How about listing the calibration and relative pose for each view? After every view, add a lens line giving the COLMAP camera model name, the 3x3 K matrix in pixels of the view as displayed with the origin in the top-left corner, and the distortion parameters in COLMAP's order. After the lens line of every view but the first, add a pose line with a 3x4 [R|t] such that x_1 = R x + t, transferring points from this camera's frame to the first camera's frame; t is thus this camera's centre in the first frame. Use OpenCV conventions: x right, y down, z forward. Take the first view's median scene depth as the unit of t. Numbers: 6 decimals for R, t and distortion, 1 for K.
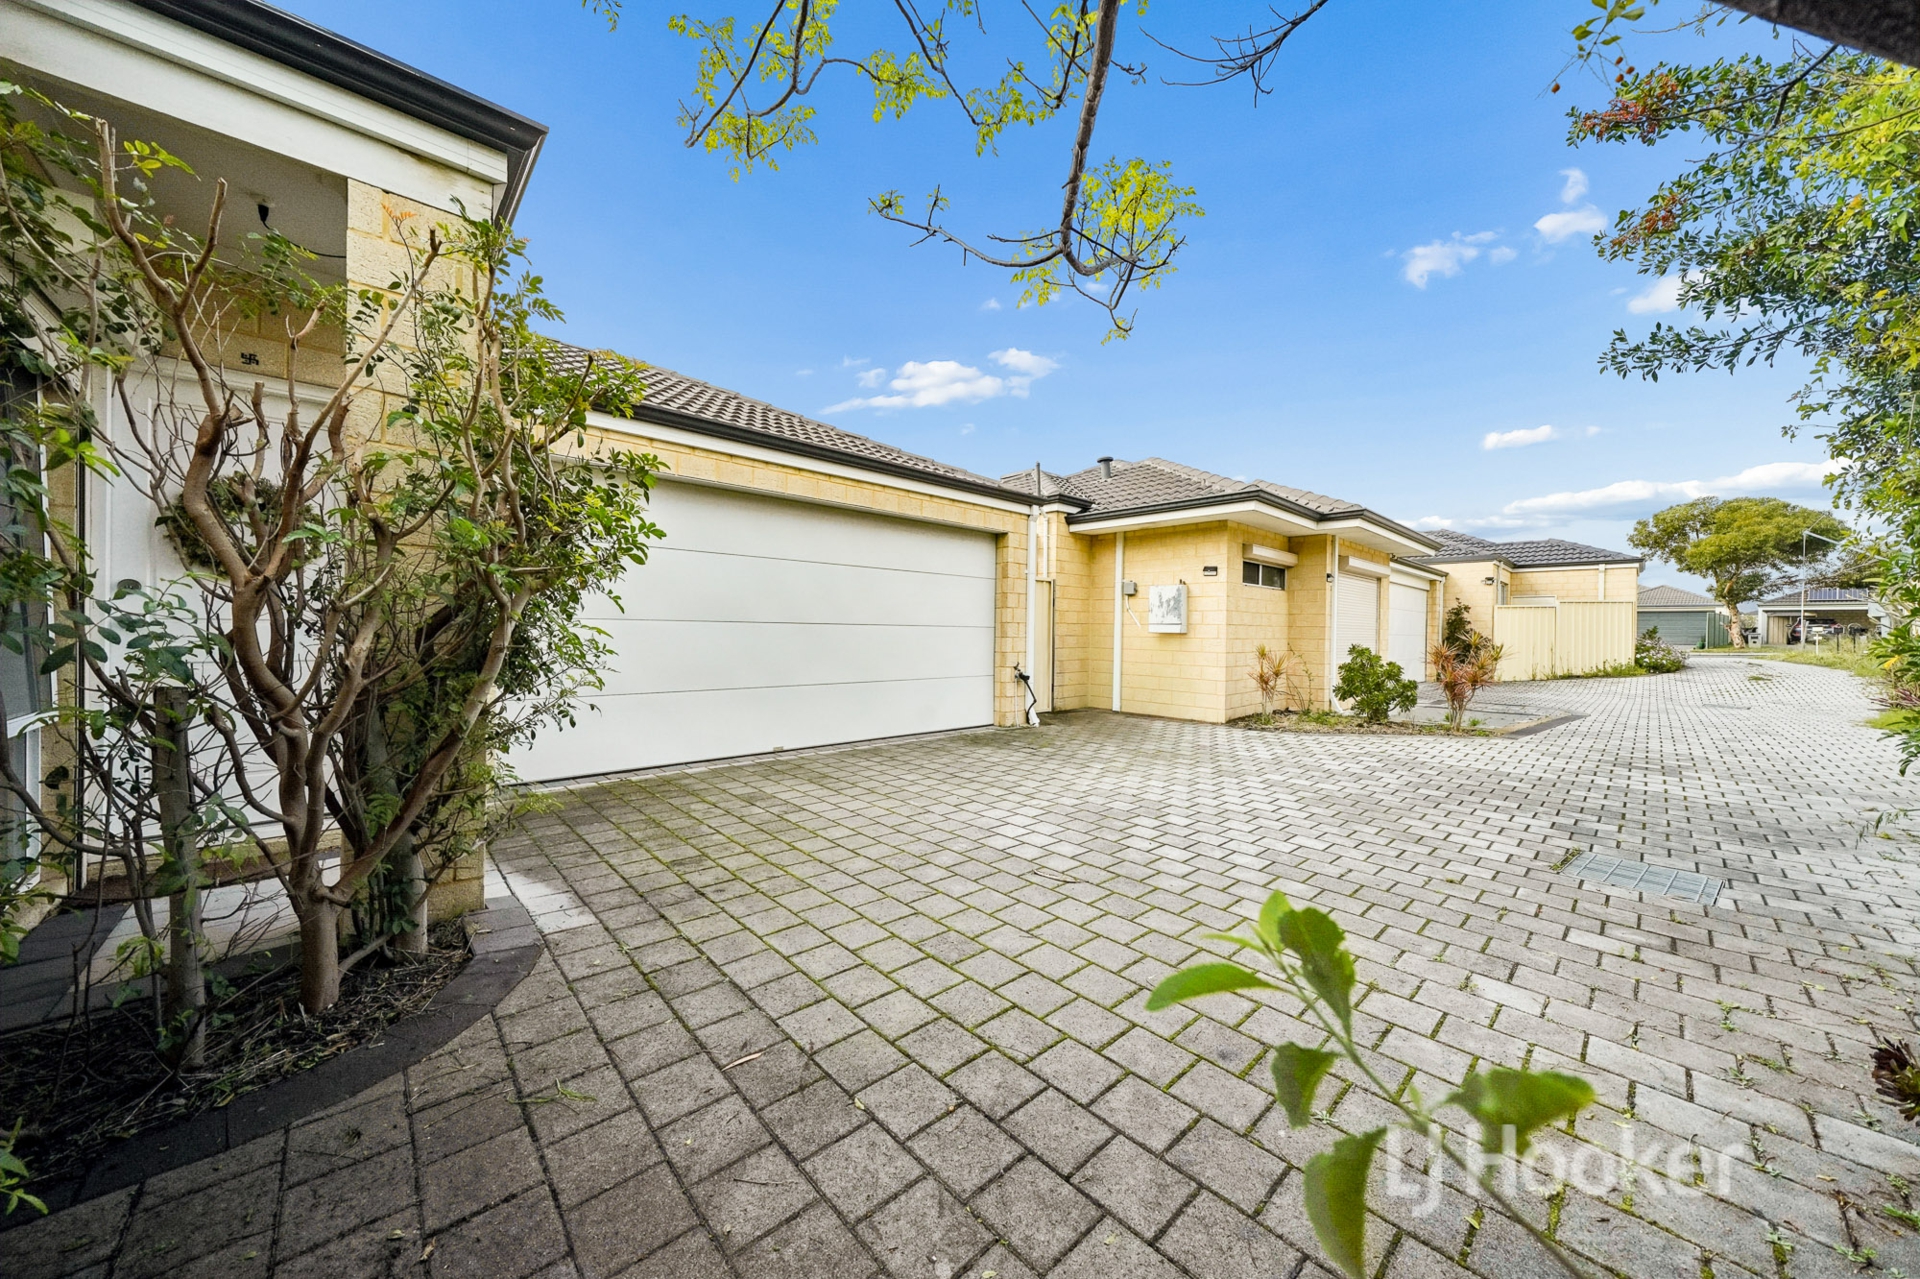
lens RADIAL K [[656.1, 0, 950.4], [0, 656.1, 639.0], [0, 0, 1]] dist [0.000148, -0.000229]
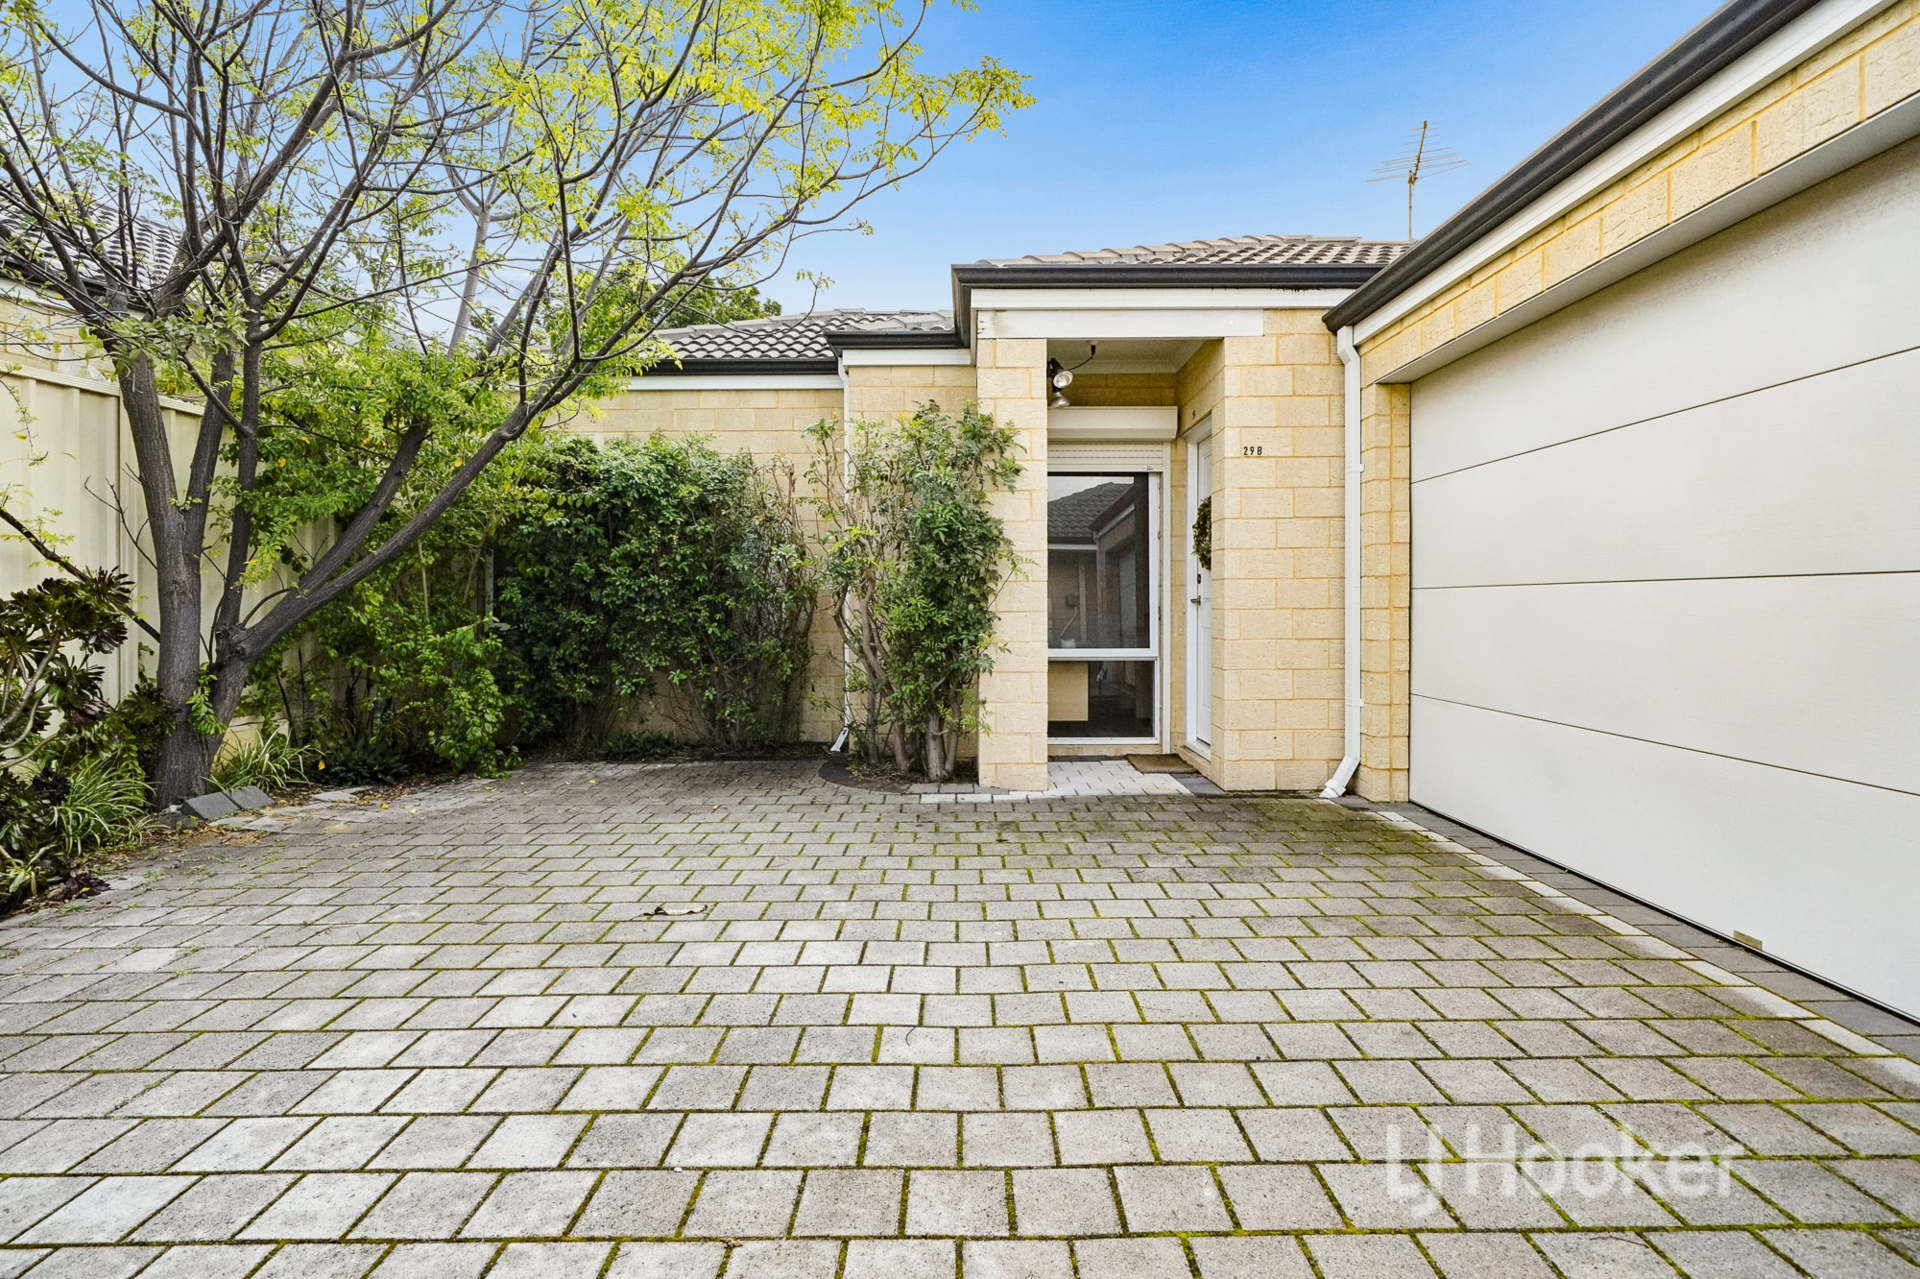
lens RADIAL K [[902.2, 0, 958.1], [0, 902.2, 618.8], [0, 0, 1]] dist [-0.000970, 0.000742]
pose [[-0.673208, -0.000379, -0.739453, 0.614458], [-0.016996, 0.999744, 0.014961, -0.004314], [0.739258, 0.022640, -0.673042, 1.667534]]
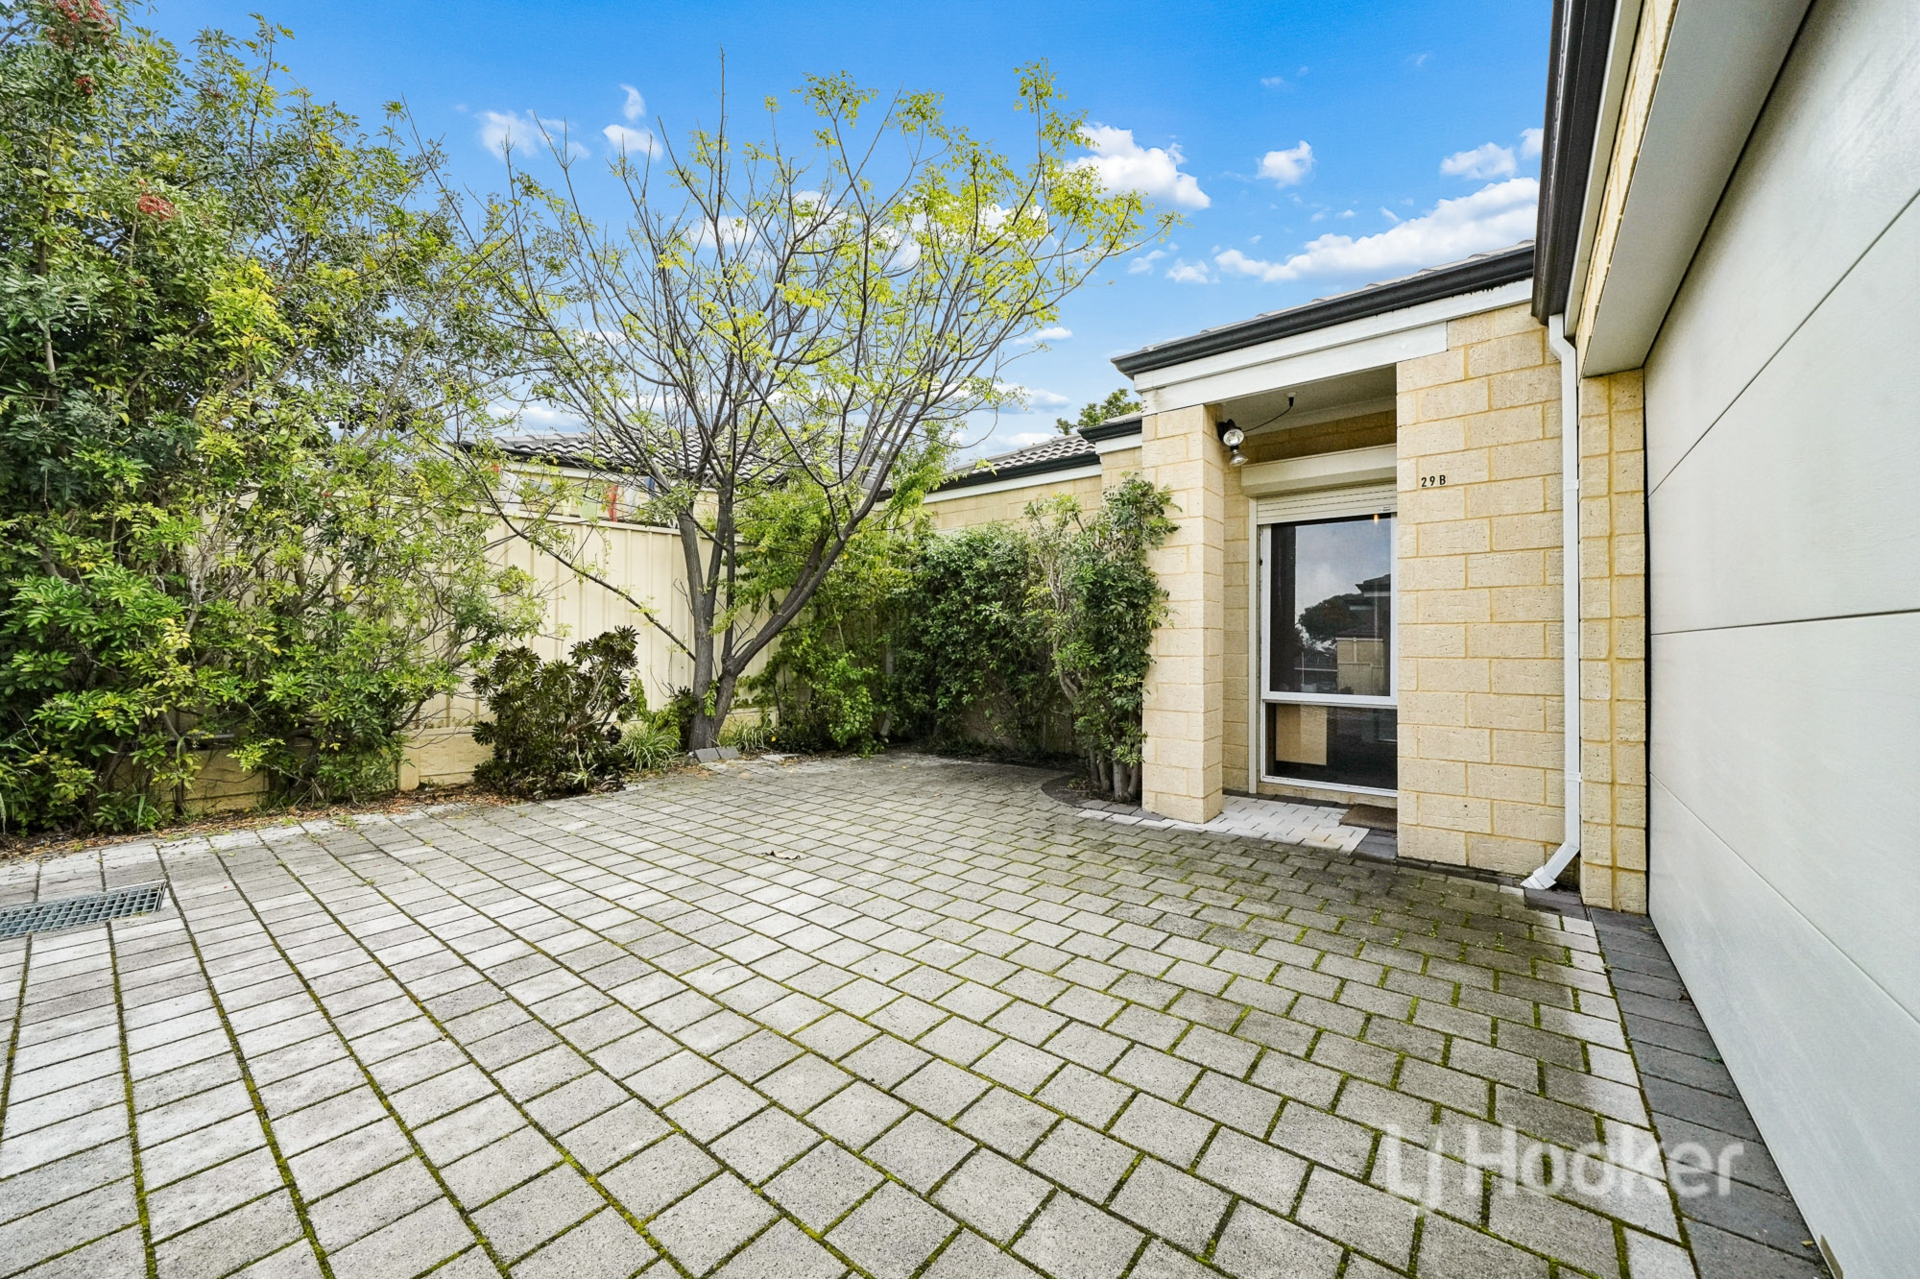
lens RADIAL K [[698.3, 0, 960.0], [0, 698.3, 639.5], [0, 0, 1]] dist [-0.000517, -0.000122]
pose [[-0.985546, -0.019517, -0.168282, 0.053437], [-0.020558, 0.999779, 0.004447, -0.022770], [0.168158, 0.007842, -0.985729, 1.918772]]
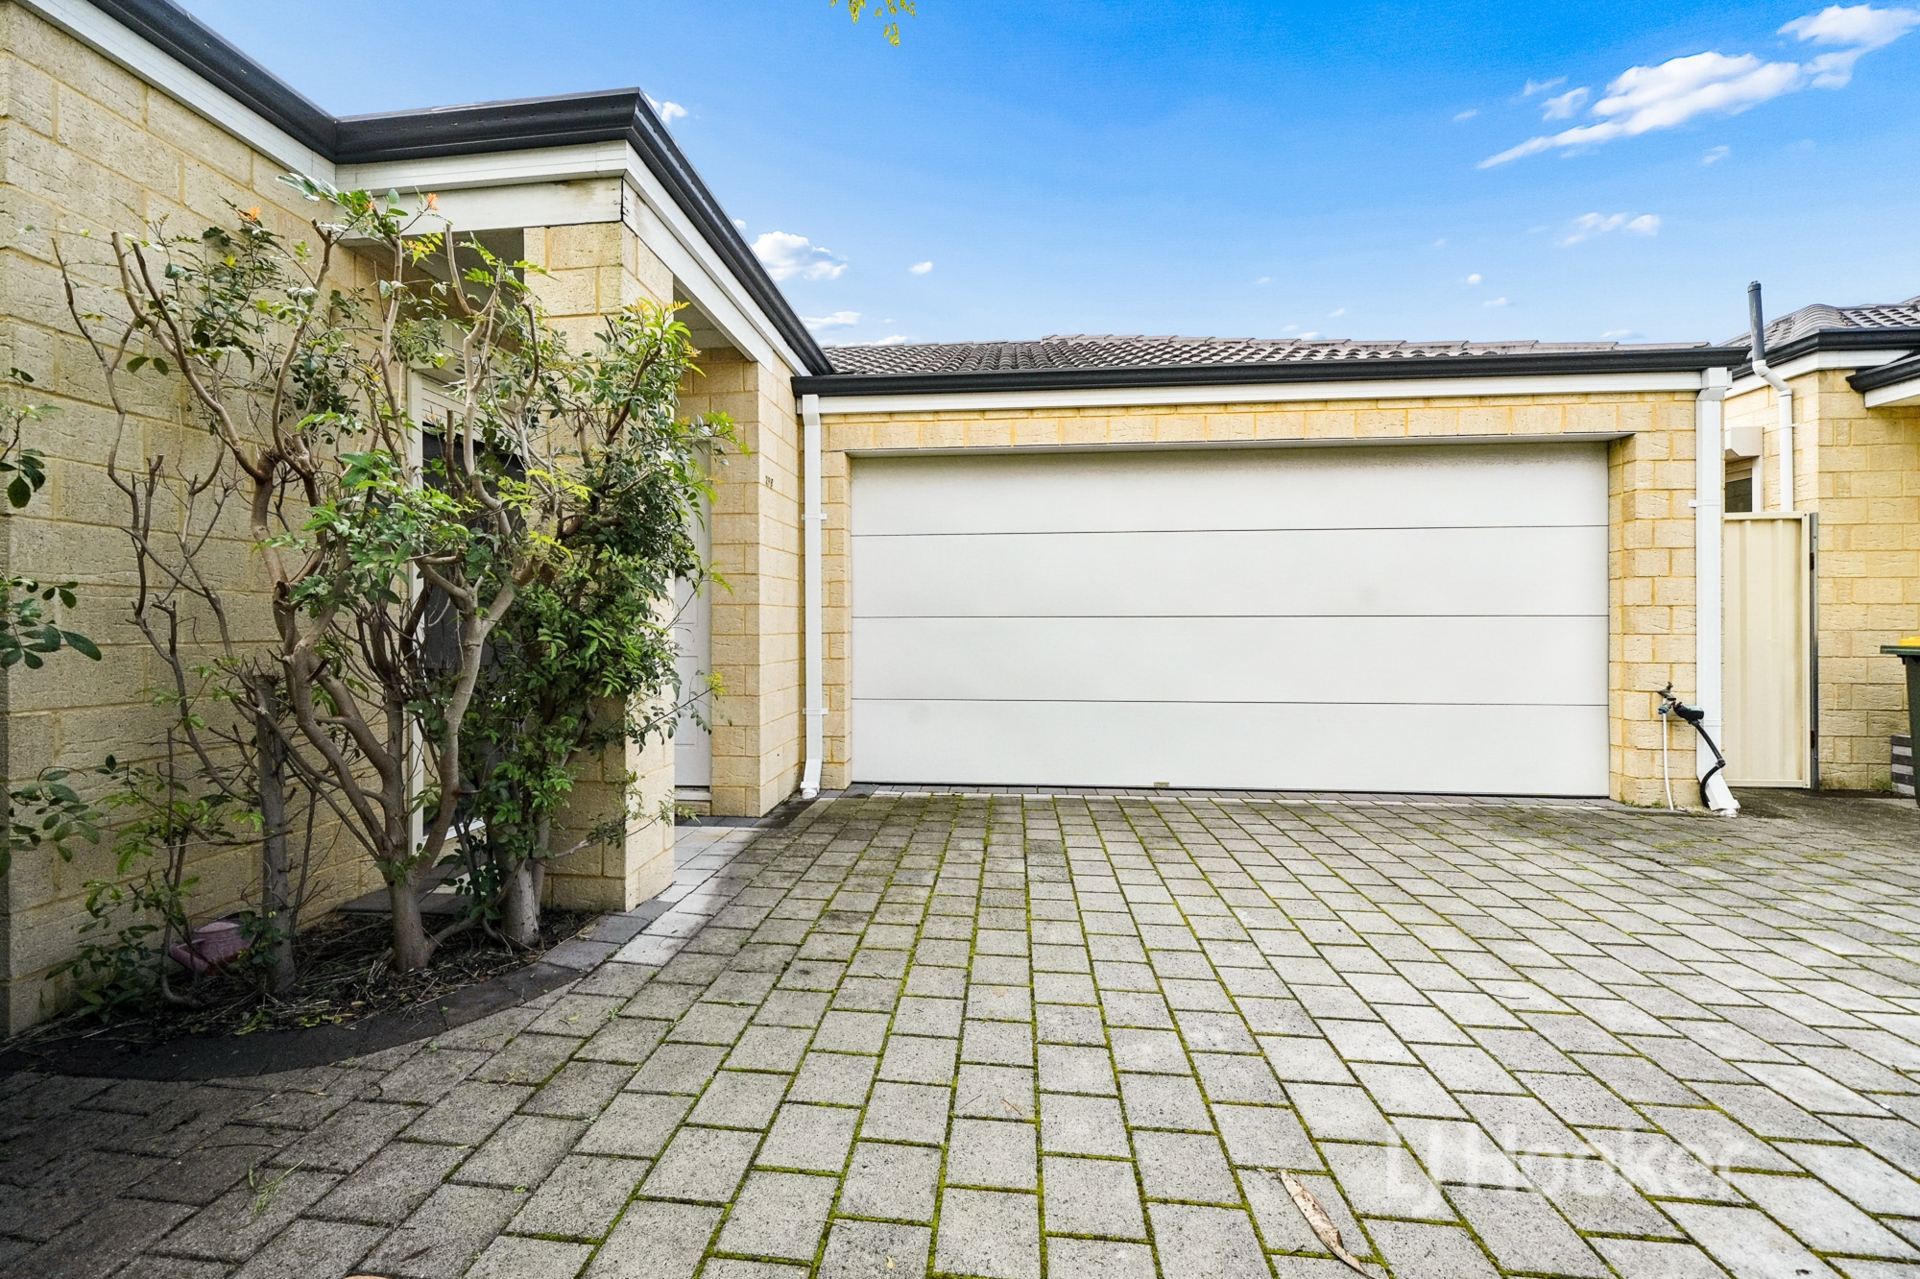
lens RADIAL K [[703.3, 0, 943.9], [0, 703.3, 631.9], [0, 0, 1]] dist [-0.001323, 0.000000]
pose [[0.668862, -0.009272, -0.743329, 0.282028], [0.001405, 0.999936, -0.011208, 0.002459], [0.743385, 0.006452, 0.668832, 0.455857]]
